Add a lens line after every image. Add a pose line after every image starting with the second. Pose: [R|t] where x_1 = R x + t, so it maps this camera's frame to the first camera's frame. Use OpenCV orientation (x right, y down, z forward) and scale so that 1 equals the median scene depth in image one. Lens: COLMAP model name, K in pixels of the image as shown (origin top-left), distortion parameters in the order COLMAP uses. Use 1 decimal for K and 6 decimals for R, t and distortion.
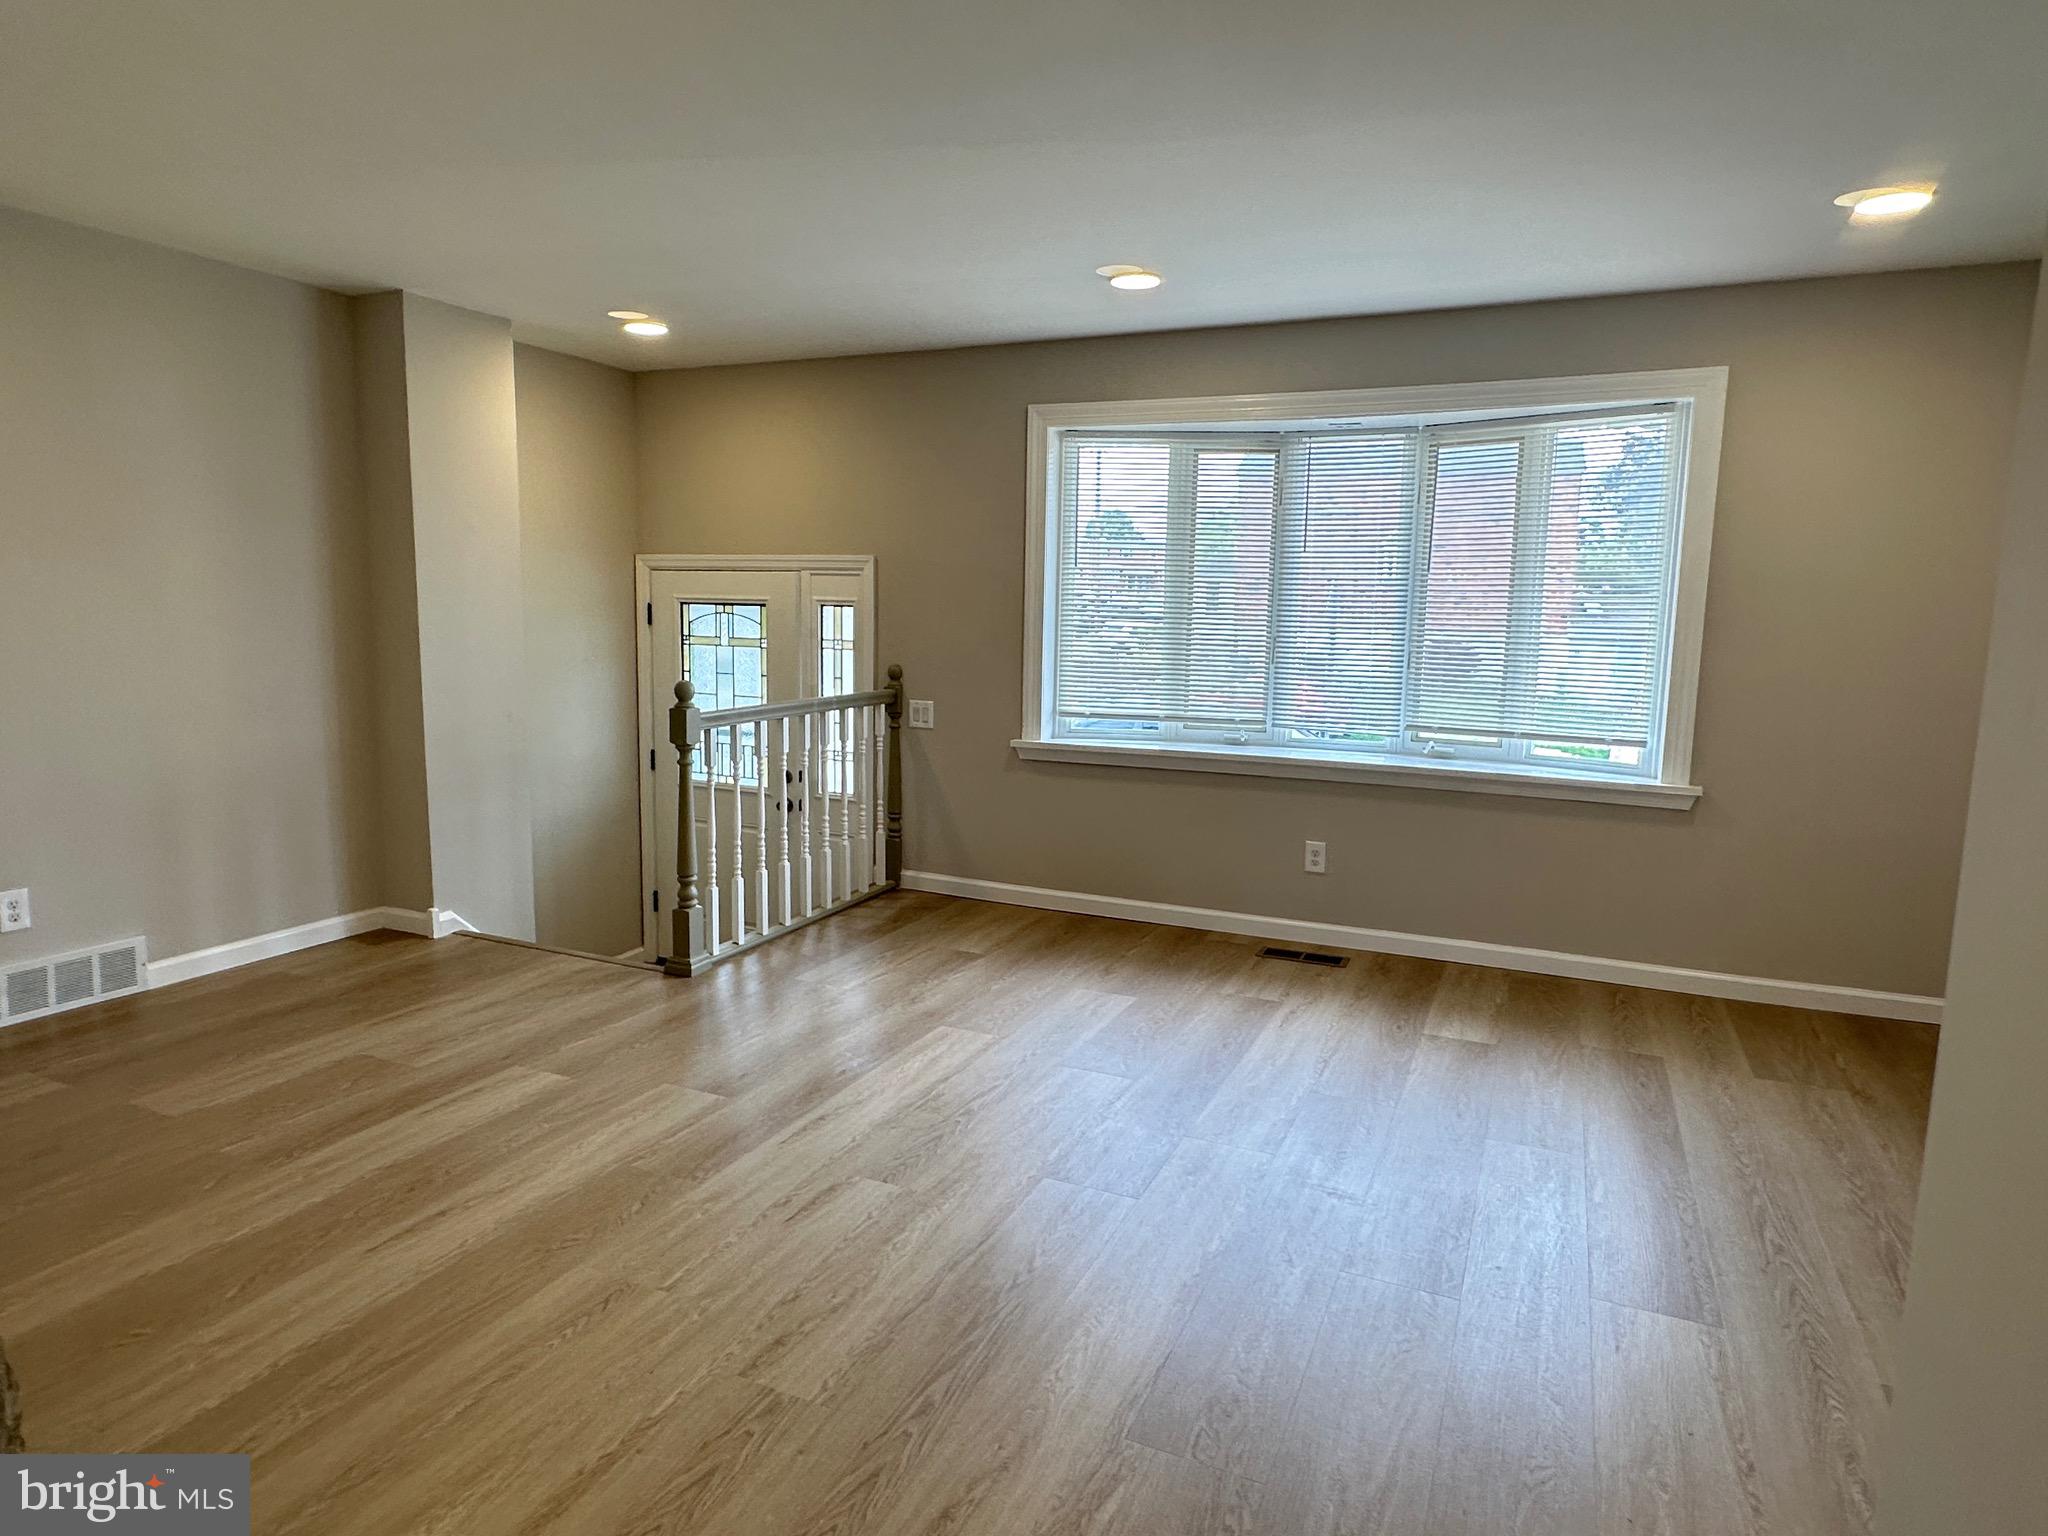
lens RADIAL K [[1182.1, 0, 1022.0], [0, 1182.1, 753.9], [0, 0, 1]] dist [0.004753, -0.001905]
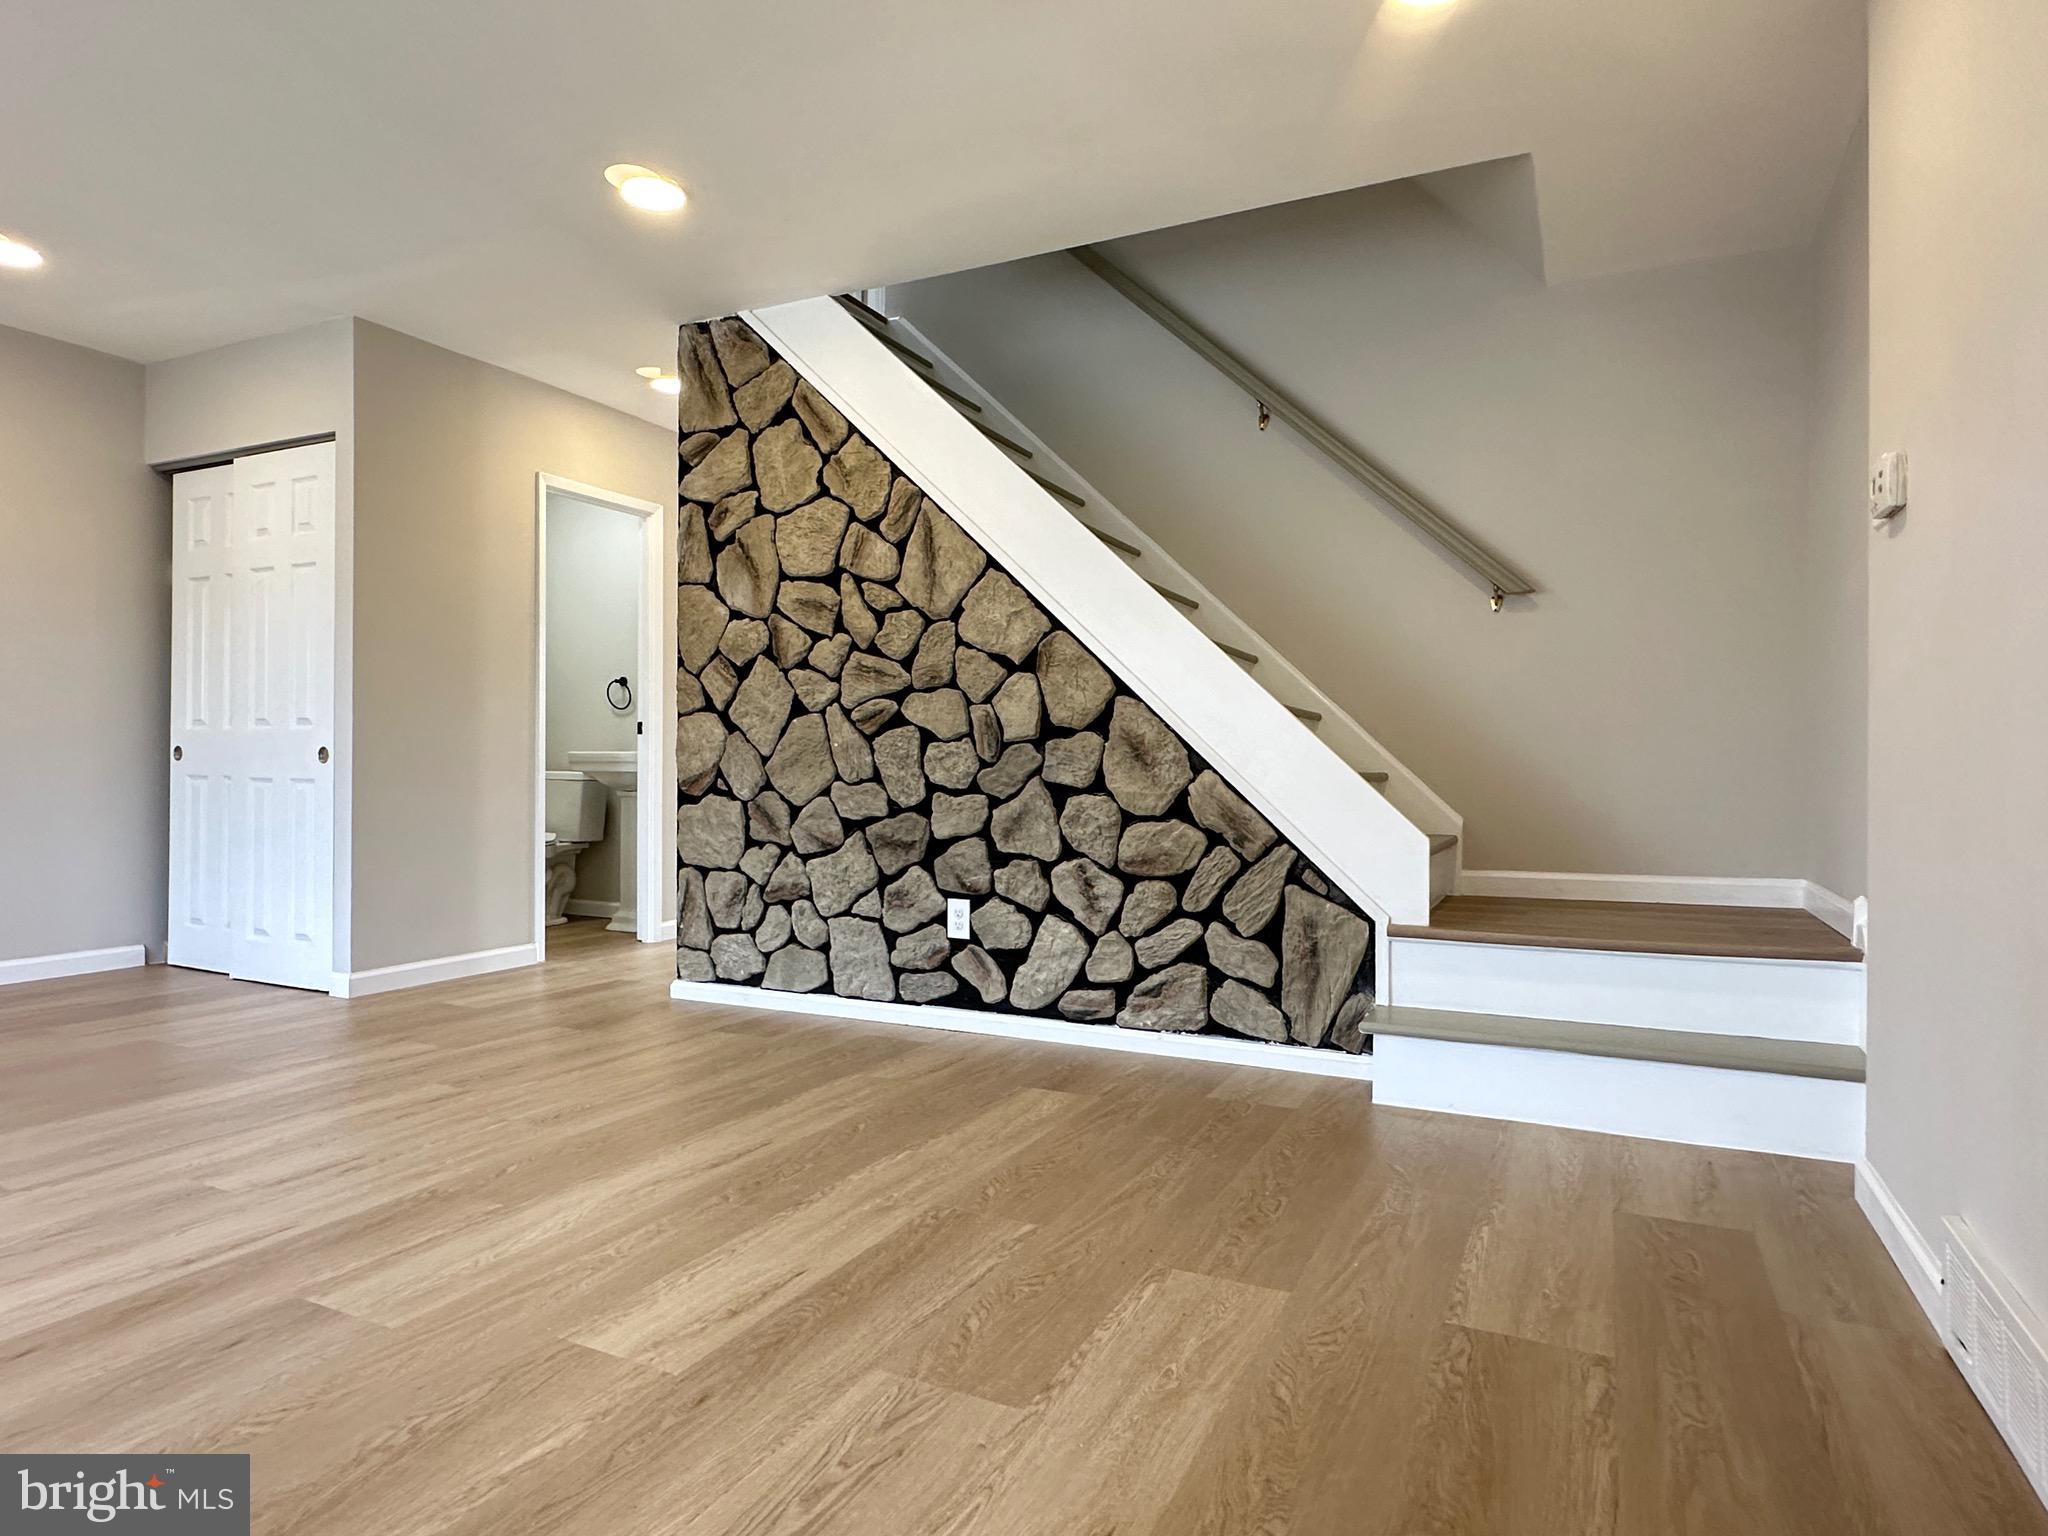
lens RADIAL K [[1182.1, 0, 1005.7], [0, 1182.1, 762.6], [0, 0, 1]] dist [0.004753, -0.001905]
pose [[-0.998904, -0.022250, 0.041186, -0.508608], [-0.016529, 0.990792, 0.134380, -0.043616], [-0.043797, 0.133552, -0.990074, 1.270591]]
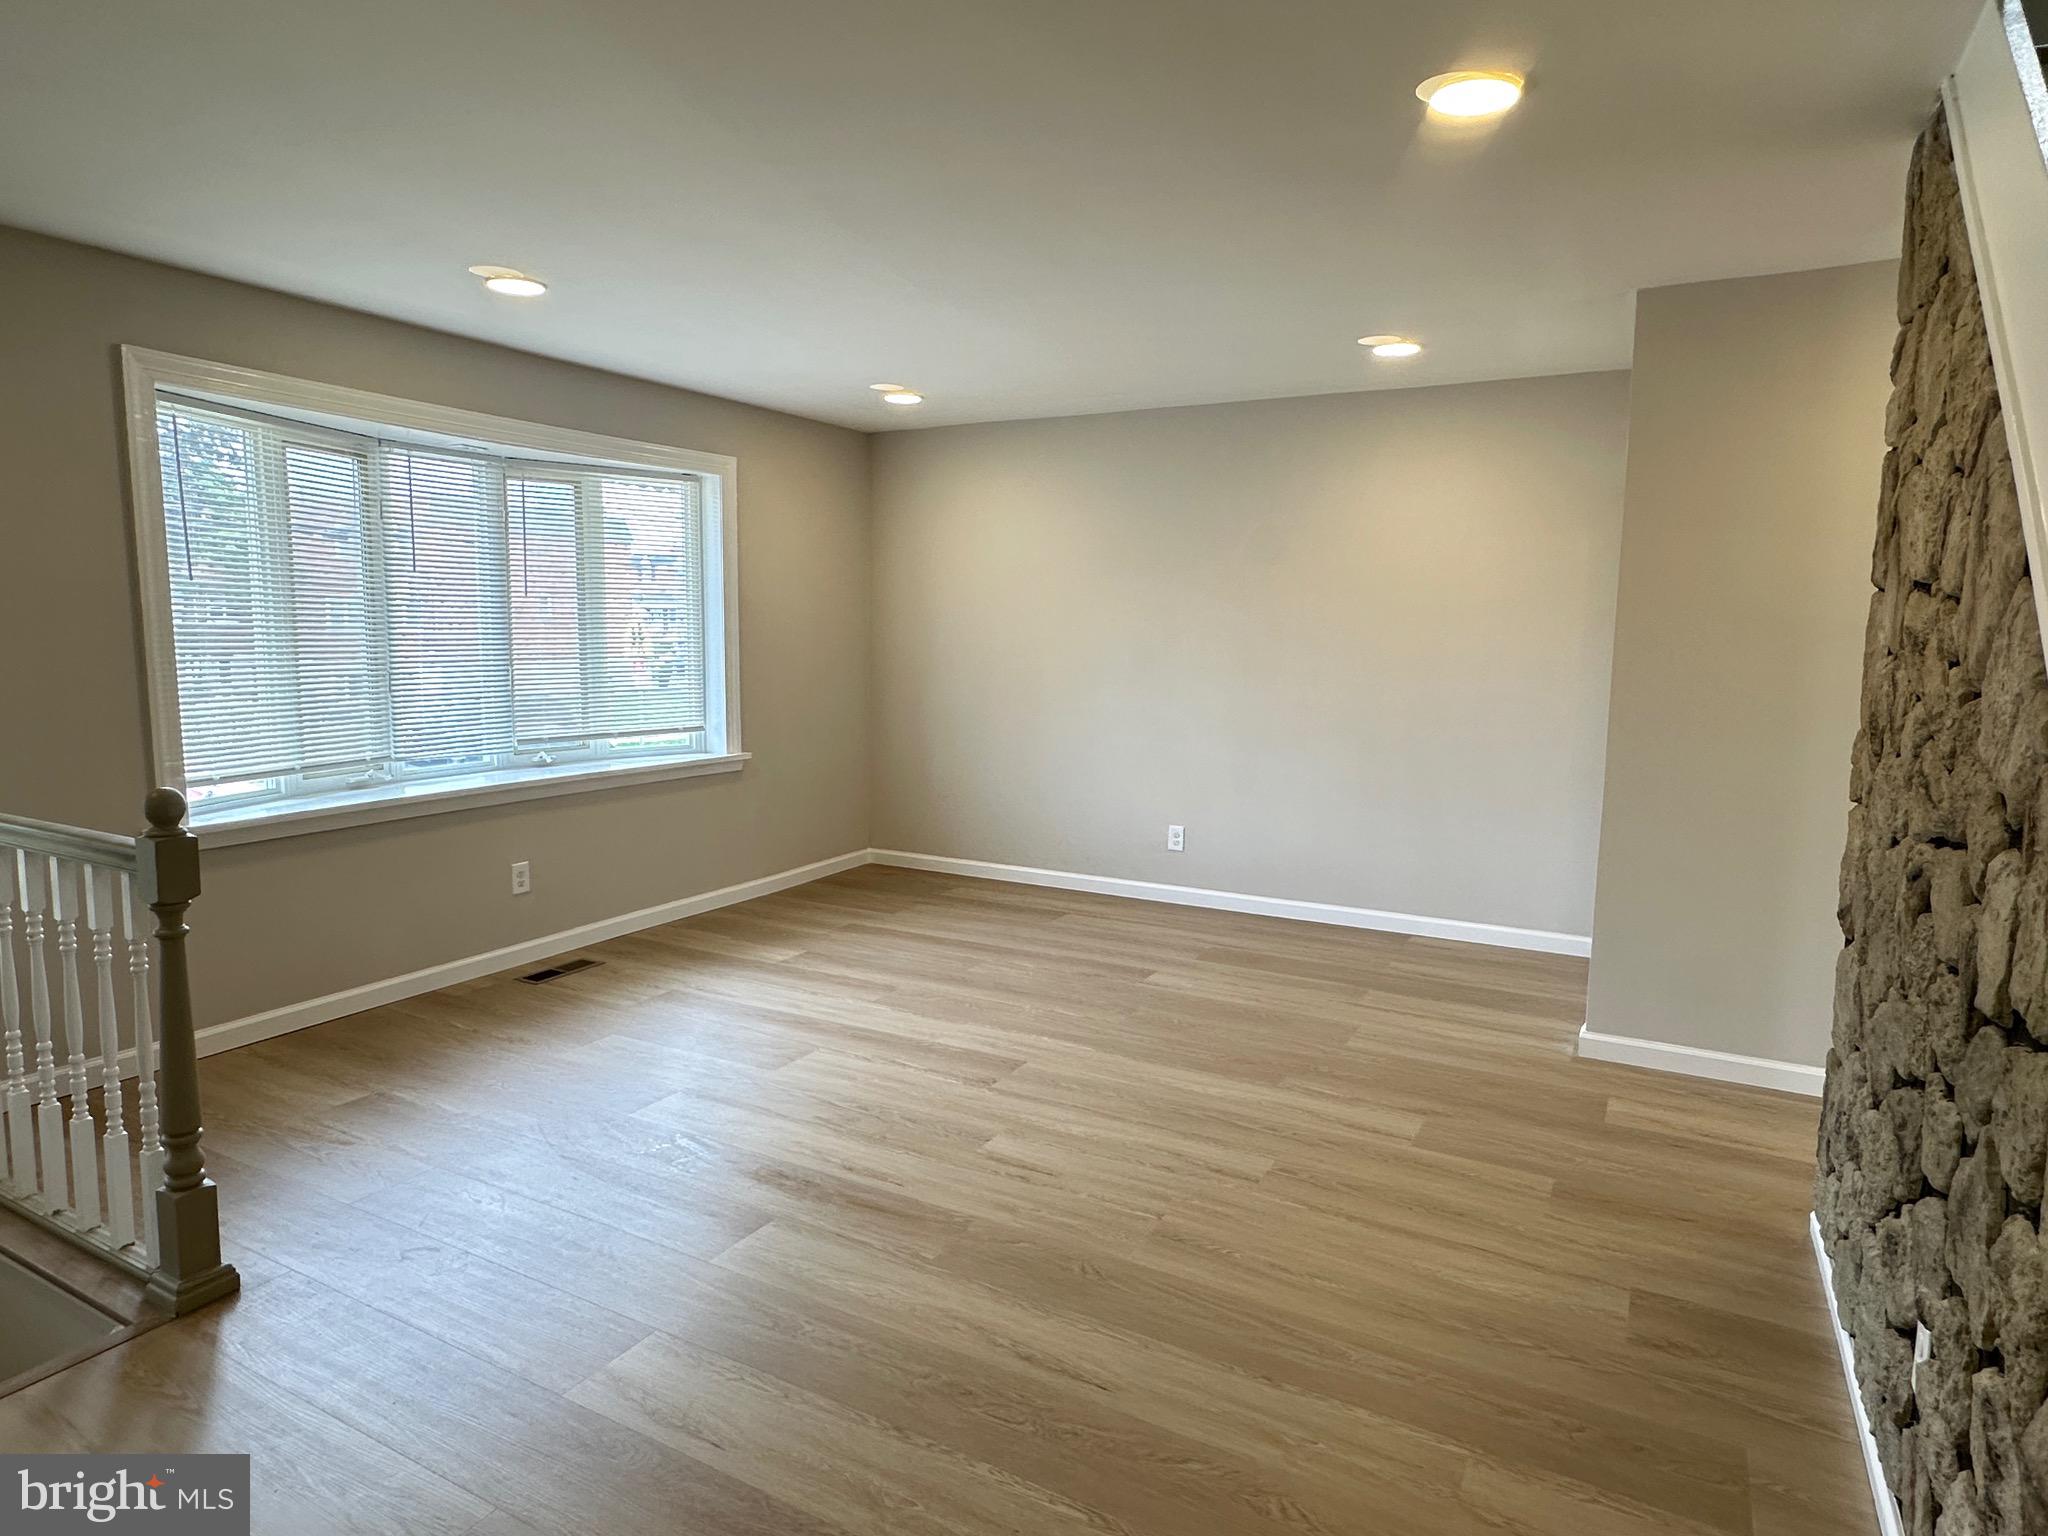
lens RADIAL K [[1182.1, 0, 1009.3], [0, 1182.1, 767.6], [0, 0, 1]] dist [0.004753, -0.001905]
pose [[0.089967, -0.135909, 0.986628, -0.867051], [0.122636, 0.984618, 0.124449, -0.099456], [-0.988365, 0.109800, 0.105251, 0.587733]]
